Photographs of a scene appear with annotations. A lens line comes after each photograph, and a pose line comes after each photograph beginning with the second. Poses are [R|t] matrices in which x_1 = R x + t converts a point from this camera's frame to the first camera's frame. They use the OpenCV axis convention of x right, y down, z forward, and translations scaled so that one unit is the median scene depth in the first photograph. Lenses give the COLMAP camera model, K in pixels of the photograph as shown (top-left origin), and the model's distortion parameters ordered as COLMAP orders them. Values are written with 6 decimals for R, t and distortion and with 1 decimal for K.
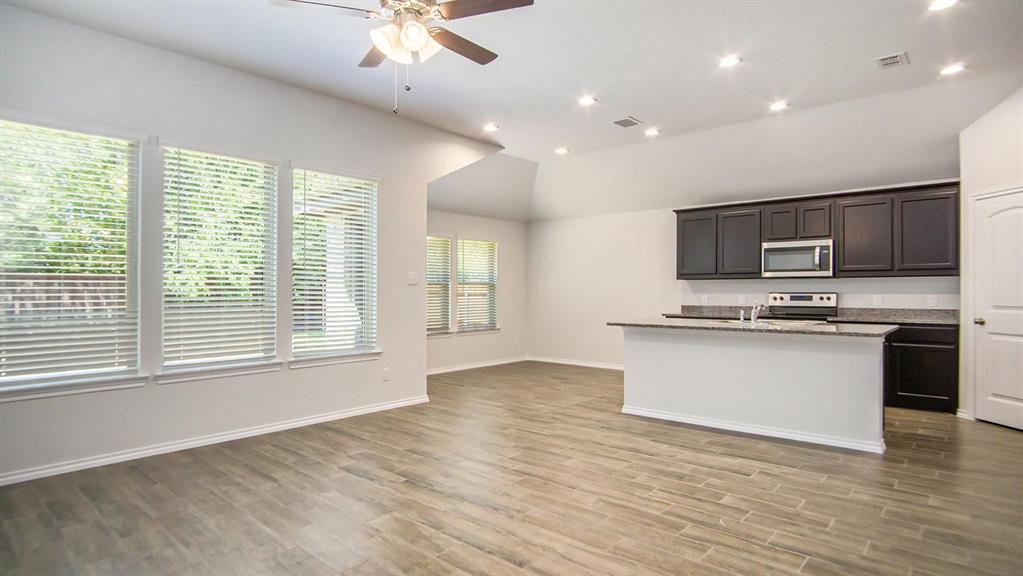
lens RADIAL K [[547.1, 0, 512.3], [0, 547.1, 289.1], [0, 0, 1]] dist [-0.019911, 0.002286]
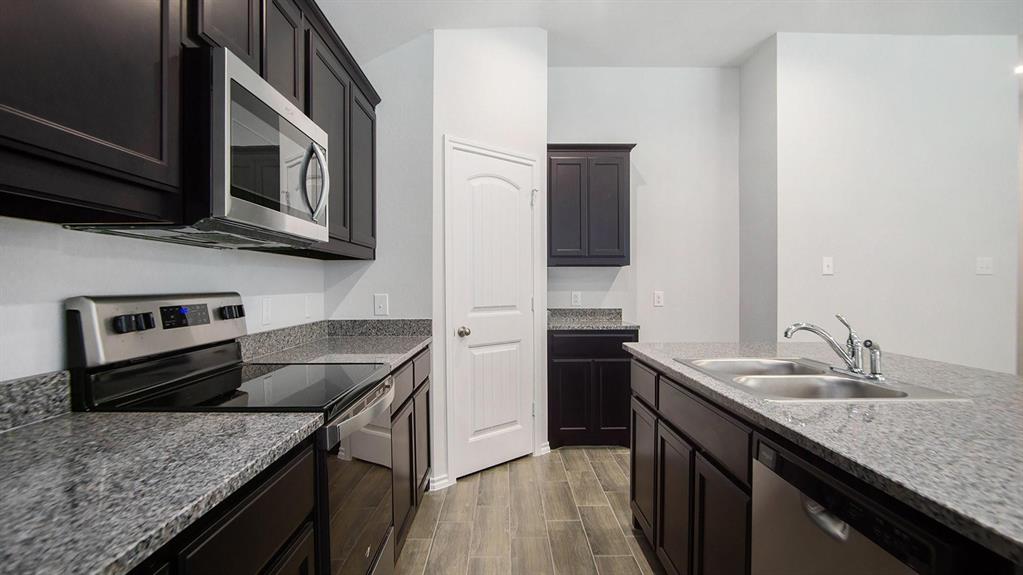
lens RADIAL K [[547.1, 0, 516.3], [0, 547.1, 285.7], [0, 0, 1]] dist [-0.019911, 0.002286]
pose [[-0.666028, -0.001106, 0.745925, 0.307423], [-0.000478, 0.999999, 0.001055, 0.002787], [-0.745926, 0.000346, -0.666029, 1.374359]]
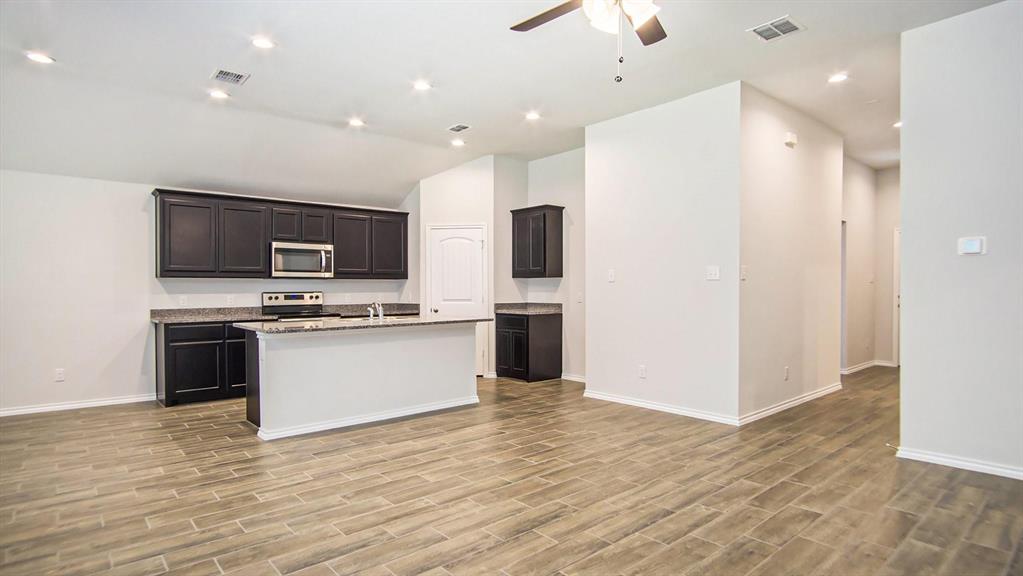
lens RADIAL K [[547.1, 0, 512.7], [0, 547.1, 288.0], [0, 0, 1]] dist [-0.019911, 0.002286]
pose [[0.133879, 0.000708, 0.990997, -0.598683], [0.003294, 0.999994, -0.001159, 0.001415], [-0.990992, 0.003420, 0.133876, 0.571896]]
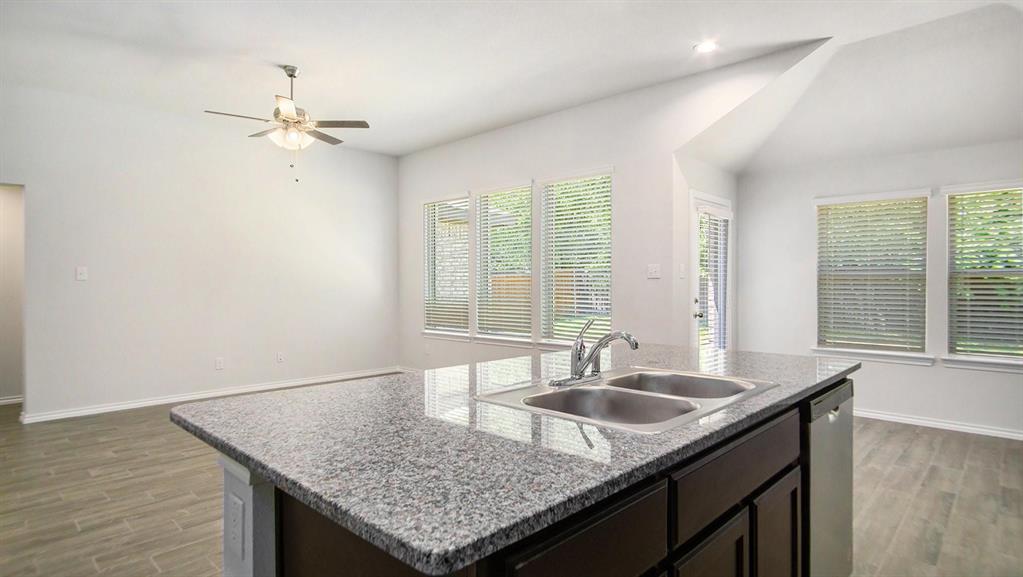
lens RADIAL K [[547.1, 0, 505.7], [0, 547.1, 287.7], [0, 0, 1]] dist [-0.019911, 0.002286]
pose [[-0.057163, -0.000770, -0.998365, 0.780307], [-0.002009, 0.999998, -0.000656, 0.001806], [0.998363, 0.001968, -0.057164, 0.945719]]
